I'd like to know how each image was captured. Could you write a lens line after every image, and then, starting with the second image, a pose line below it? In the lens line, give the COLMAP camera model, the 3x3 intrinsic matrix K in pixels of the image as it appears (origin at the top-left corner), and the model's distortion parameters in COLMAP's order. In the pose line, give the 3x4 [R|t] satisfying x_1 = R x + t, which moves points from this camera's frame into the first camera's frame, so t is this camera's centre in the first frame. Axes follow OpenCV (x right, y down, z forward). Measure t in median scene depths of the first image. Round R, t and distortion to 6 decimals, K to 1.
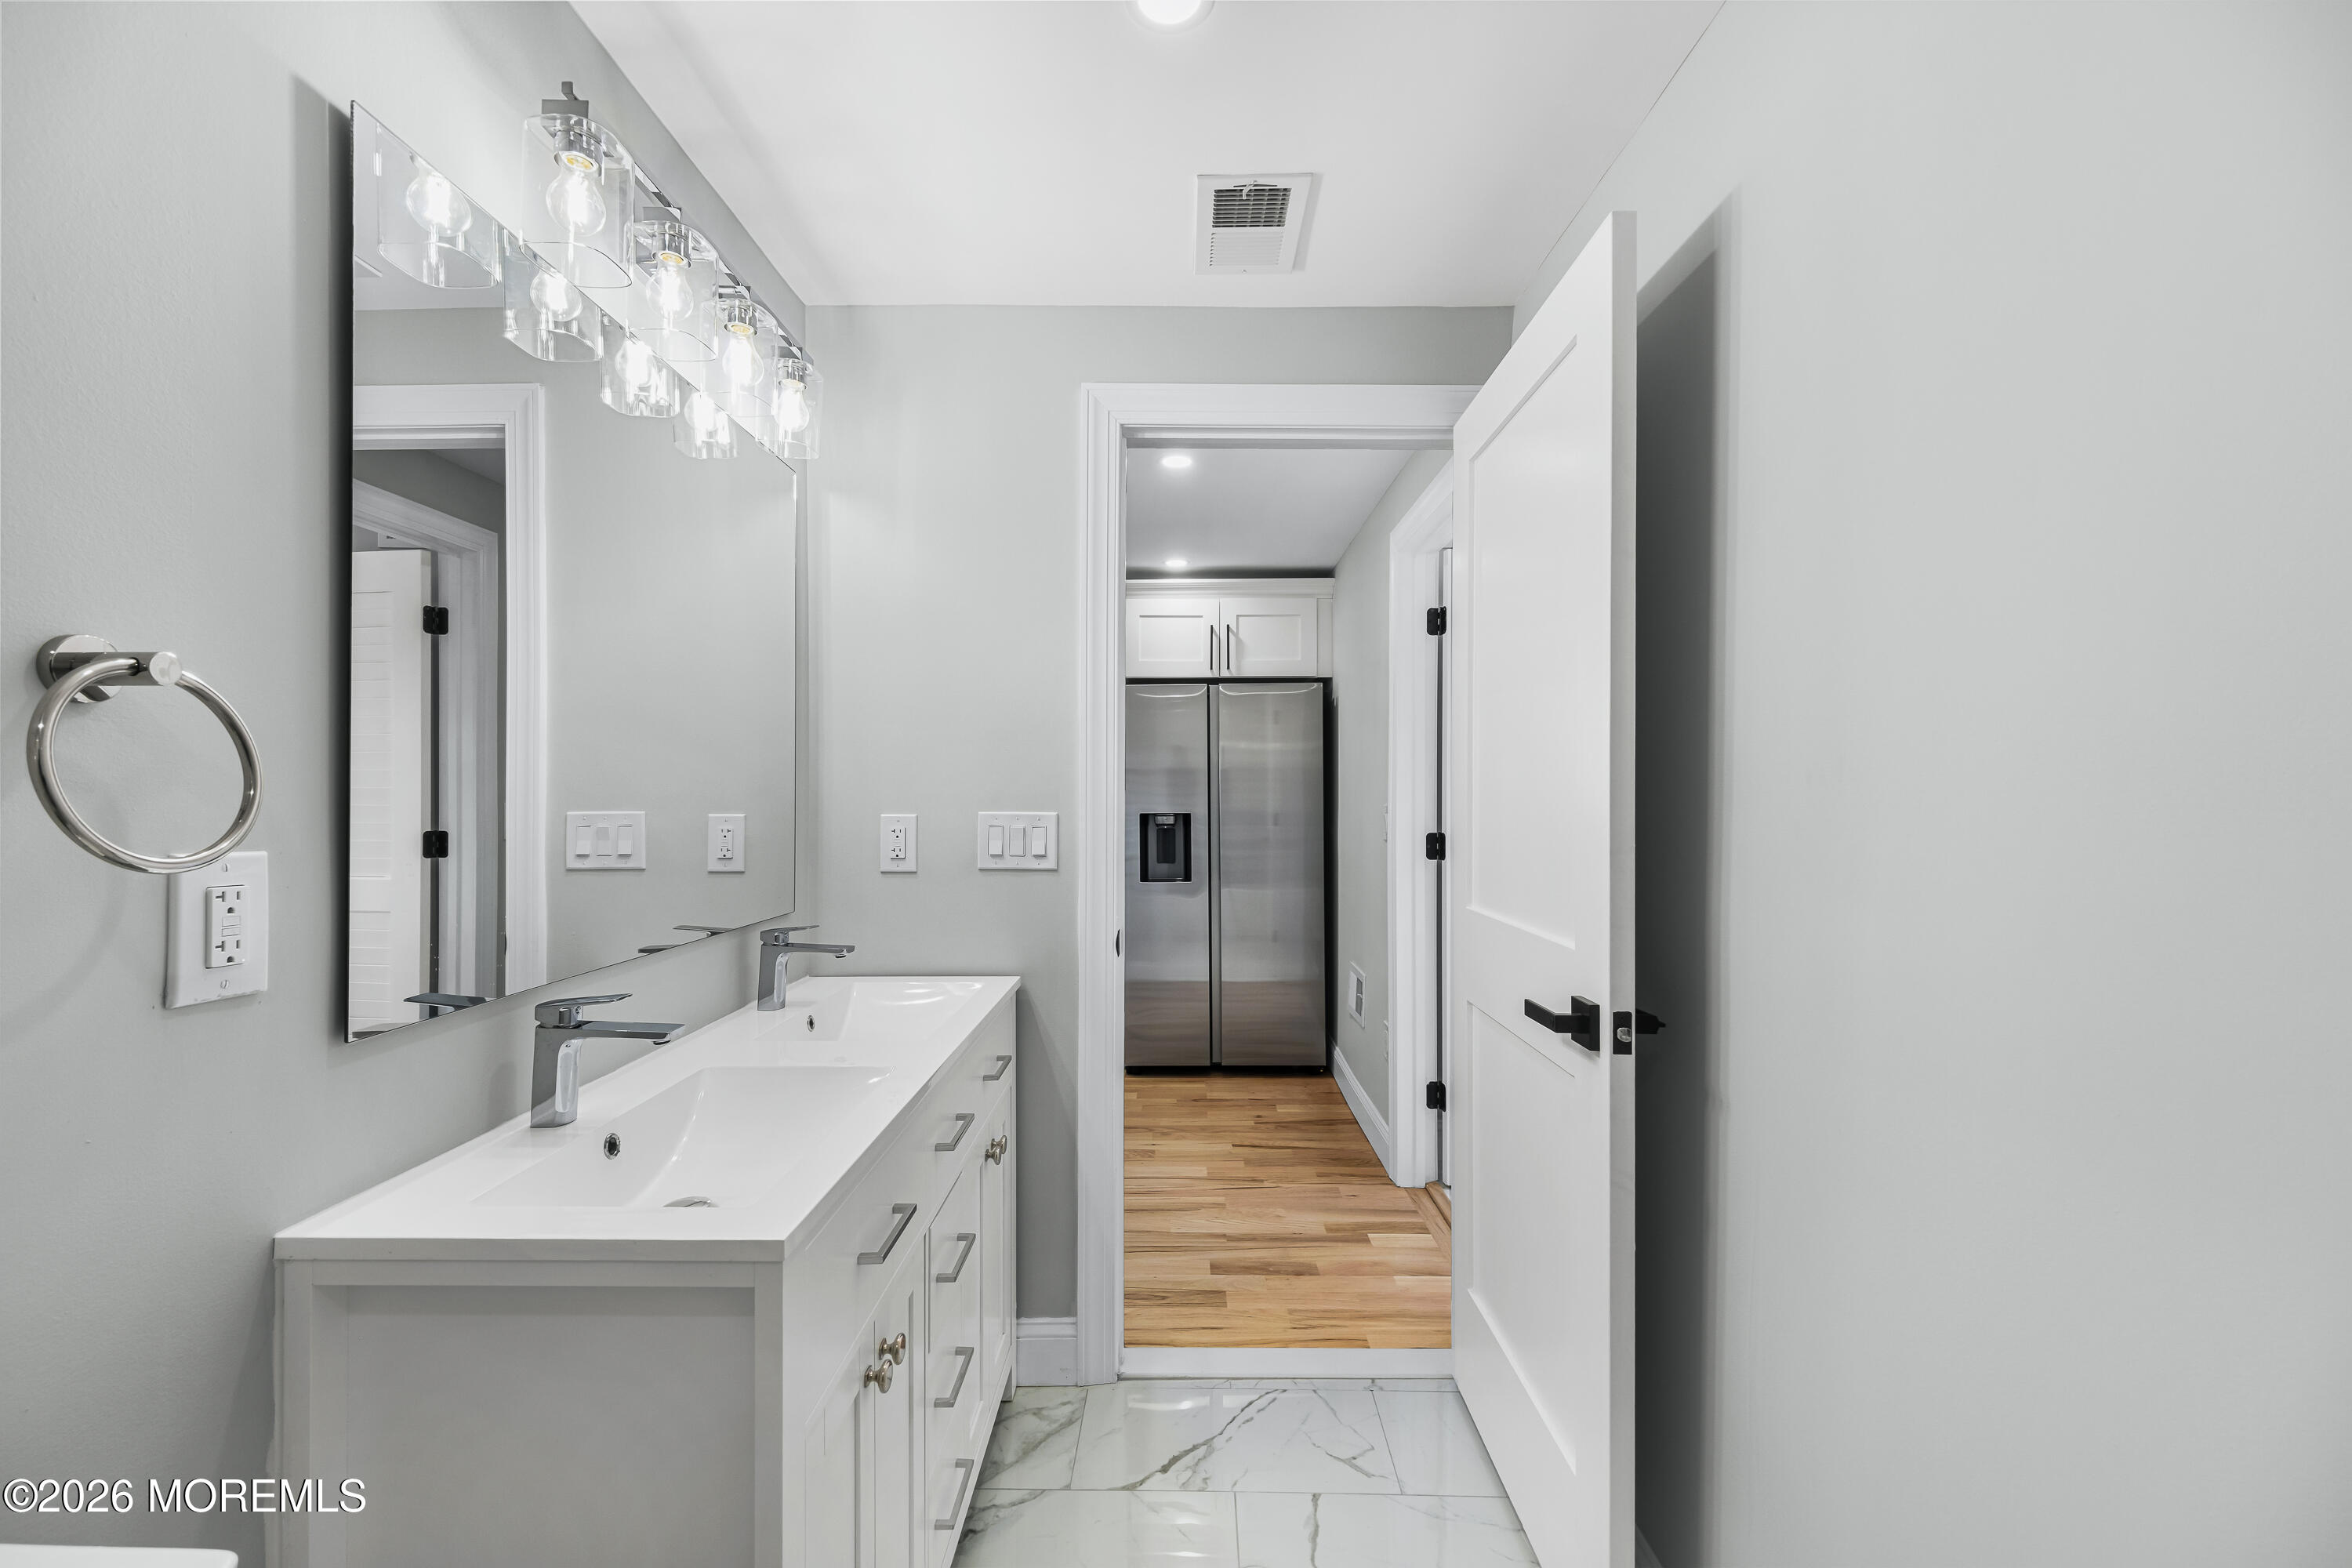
lens RADIAL K [[953.8, 0, 1174.0], [0, 953.8, 791.4], [0, 0, 1]] dist [0.000020, -0.000001]
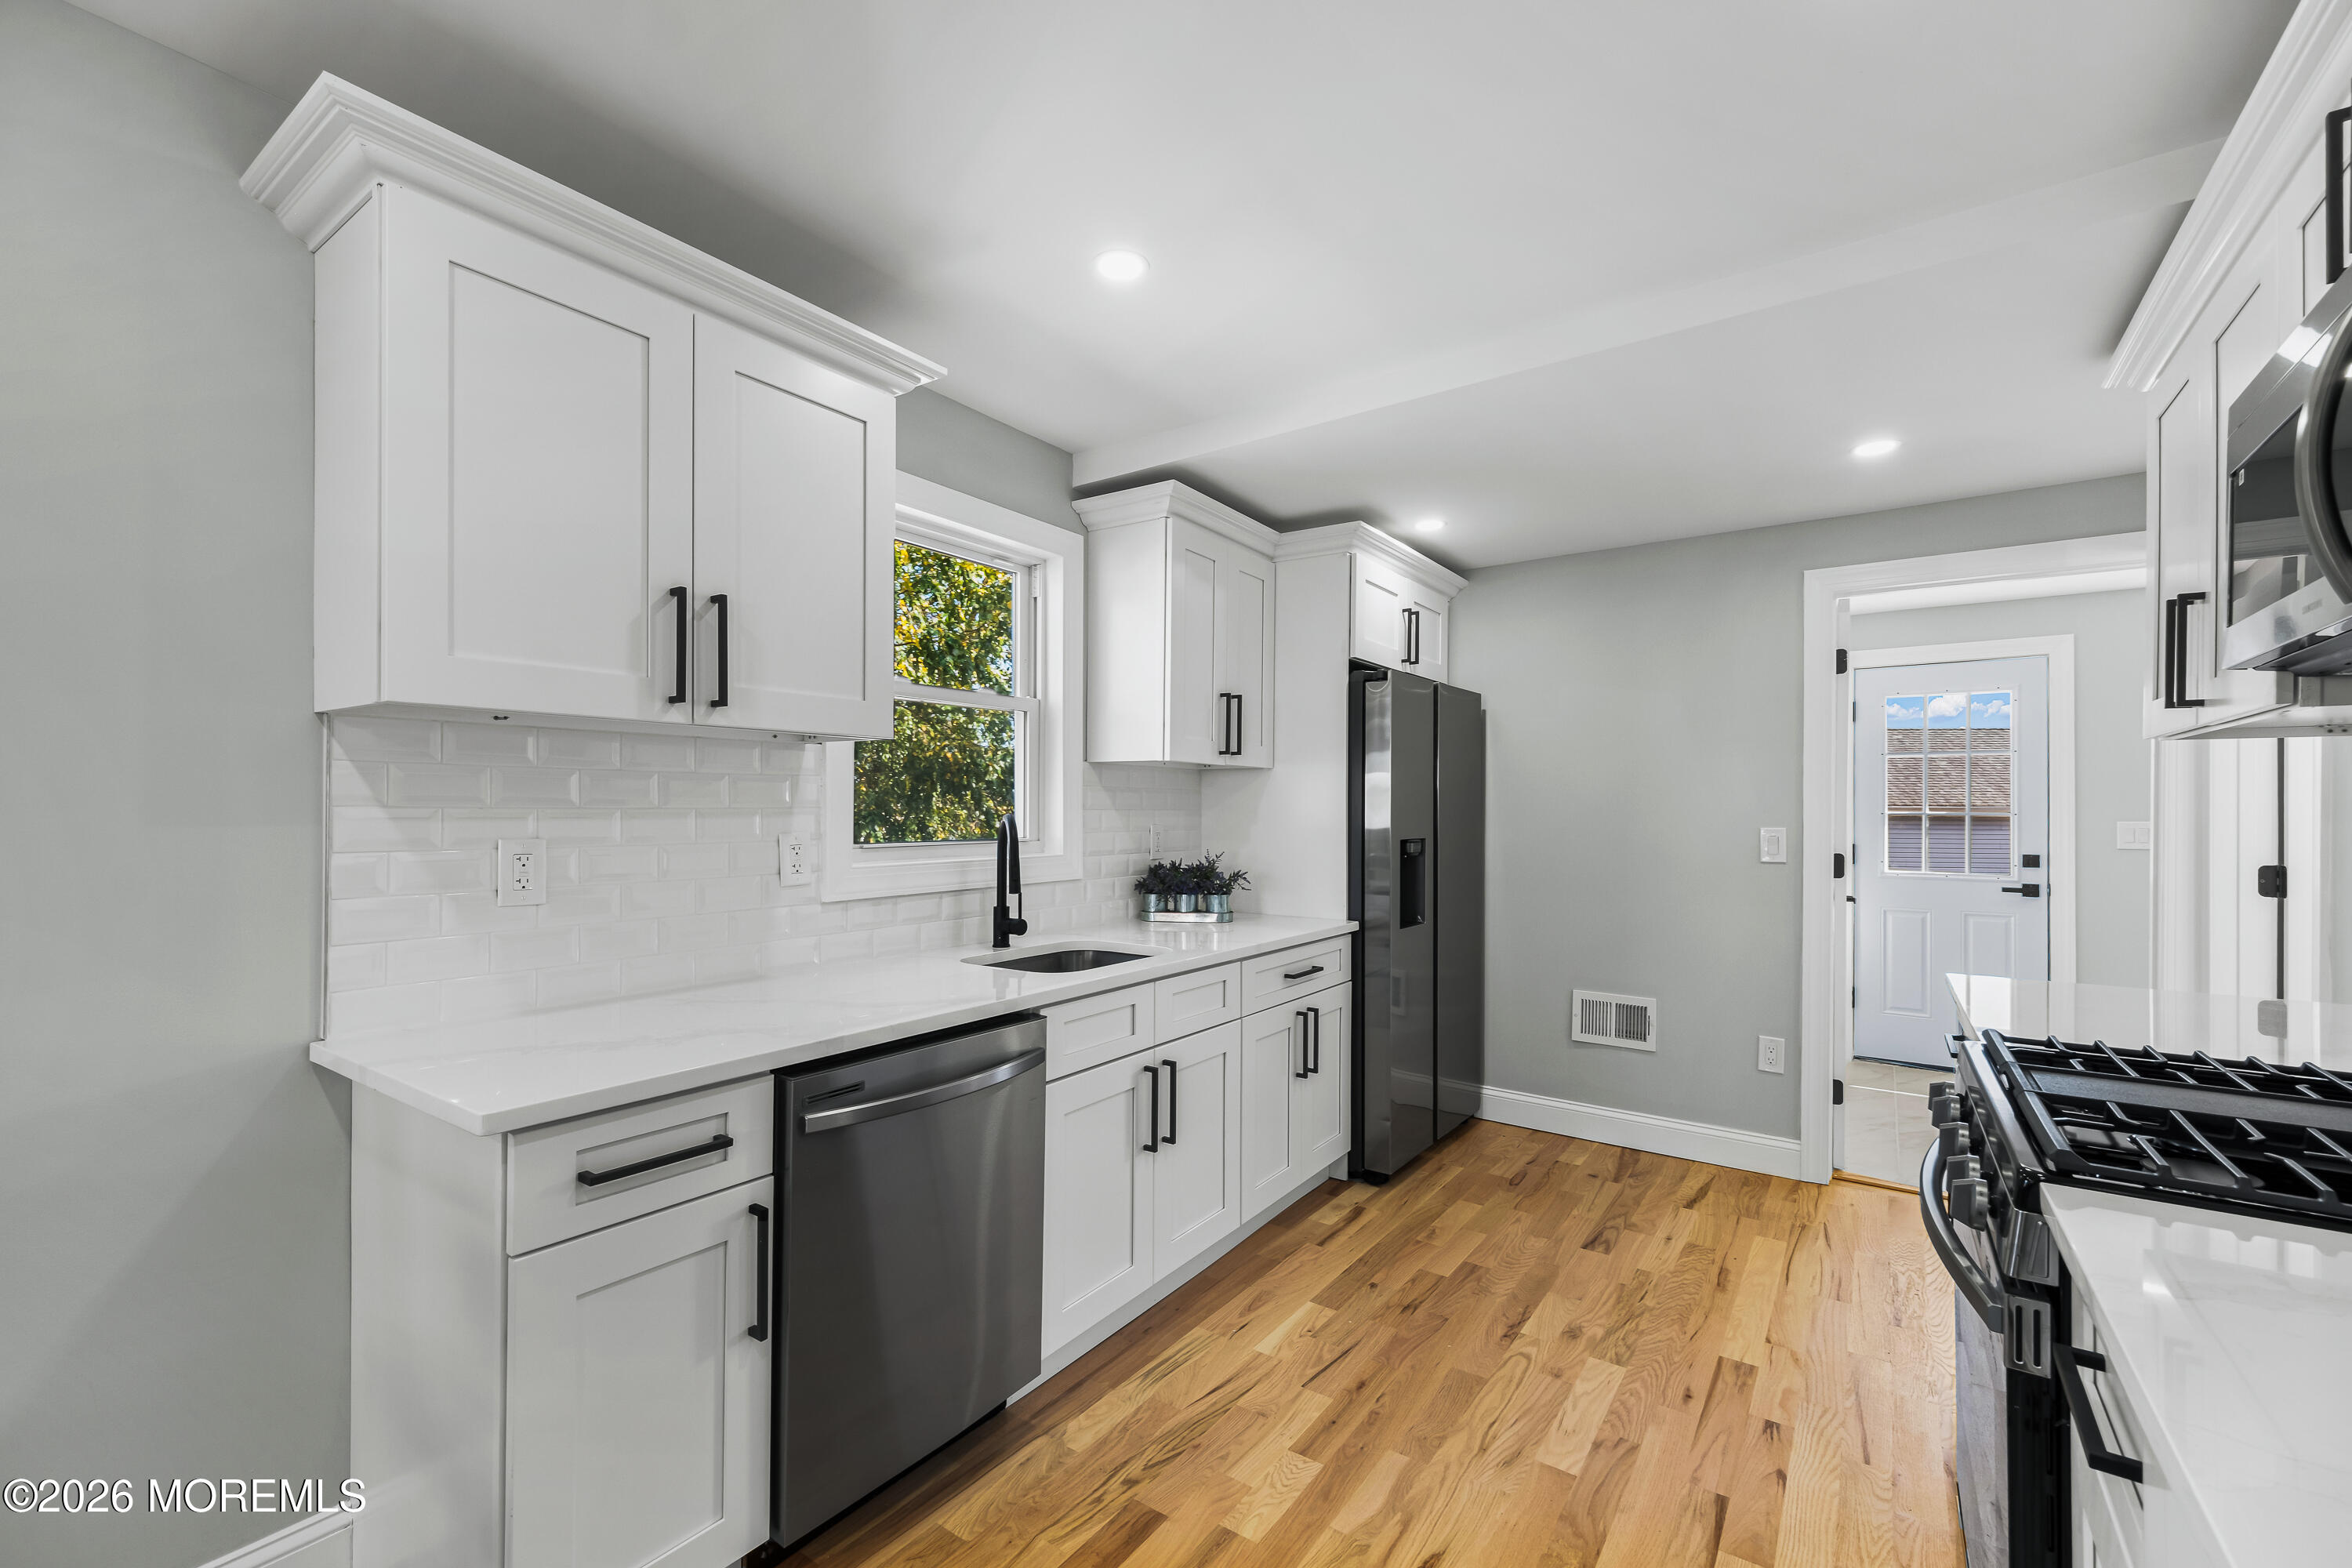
lens RADIAL K [[990.5, 0, 1178.1], [0, 990.5, 802.5], [0, 0, 1]] dist [0.029135, -0.012418]
pose [[0.574431, 0.004535, 0.818540, -0.934054], [-0.004242, 0.999988, -0.002563, -0.002630], [-0.818542, -0.002000, 0.574443, 0.815485]]
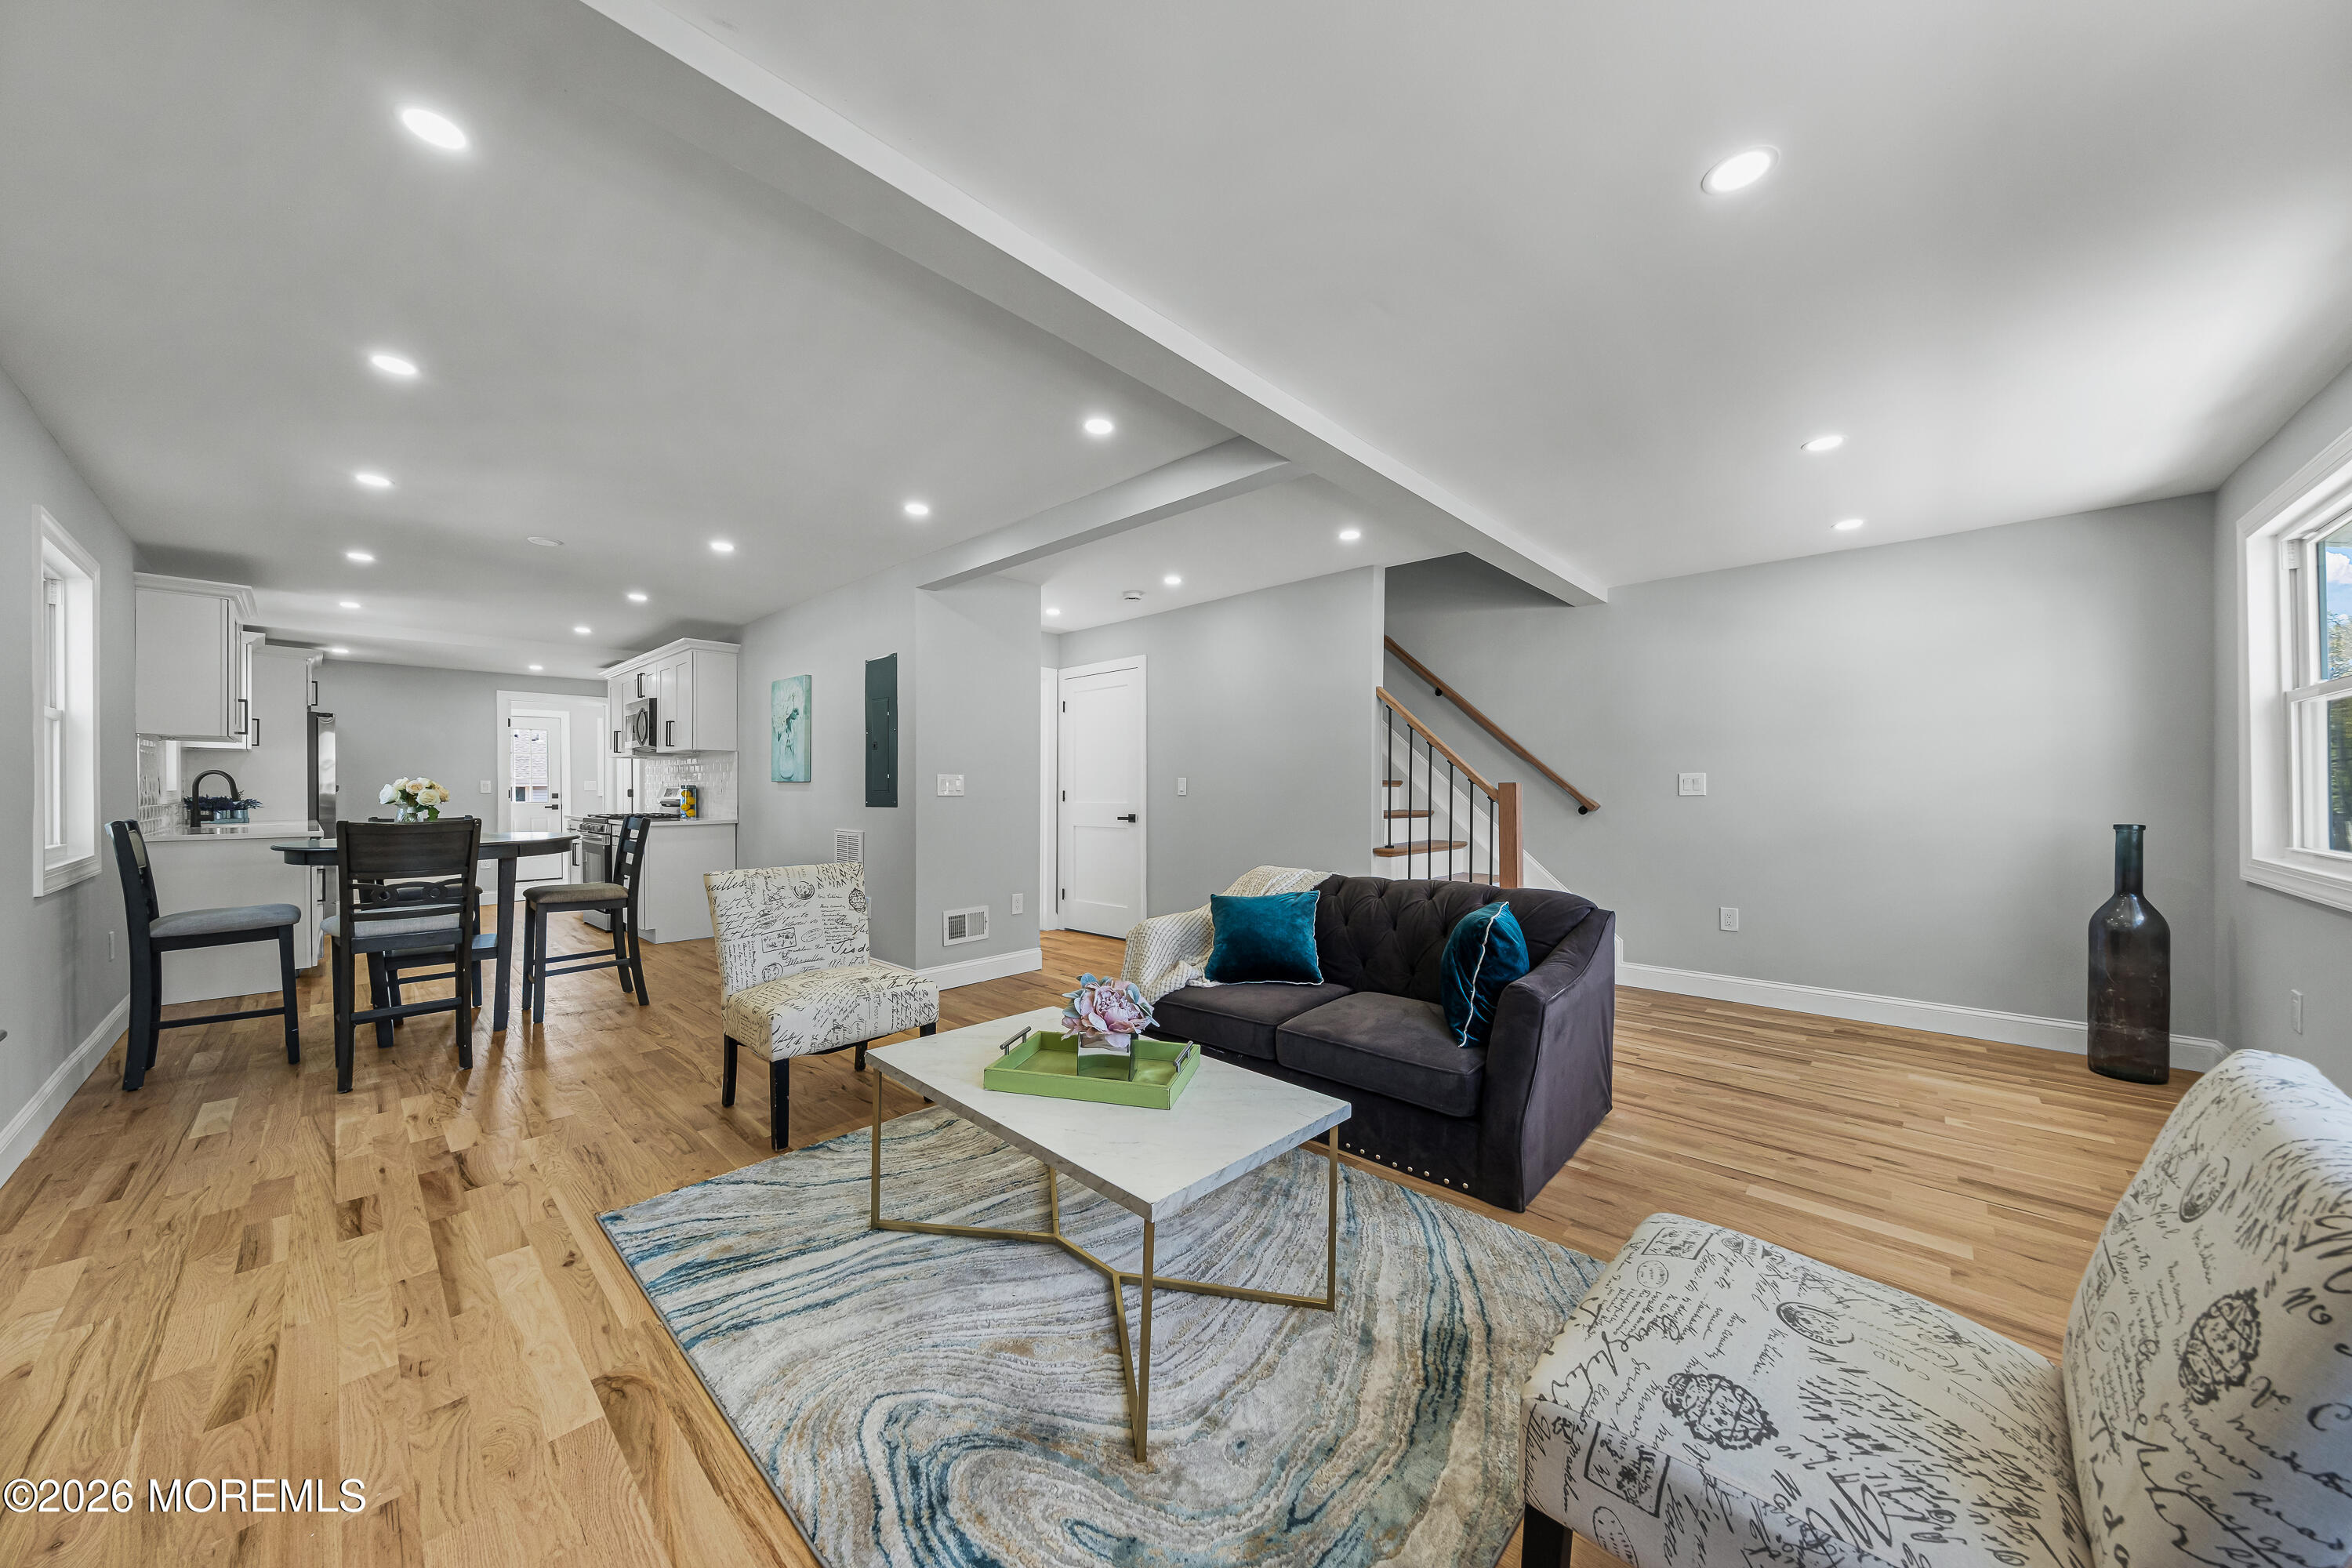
lens RADIAL K [[797.9, 0, 1176.0], [0, 797.9, 784.0], [0, 0, 1]] dist [-0.000276, -0.000030]
pose [[-0.731088, 0.001255, 0.682282, -2.654288], [-0.001718, 0.999992, -0.003679, 0.031046], [-0.682281, -0.003862, -0.731080, 1.206274]]
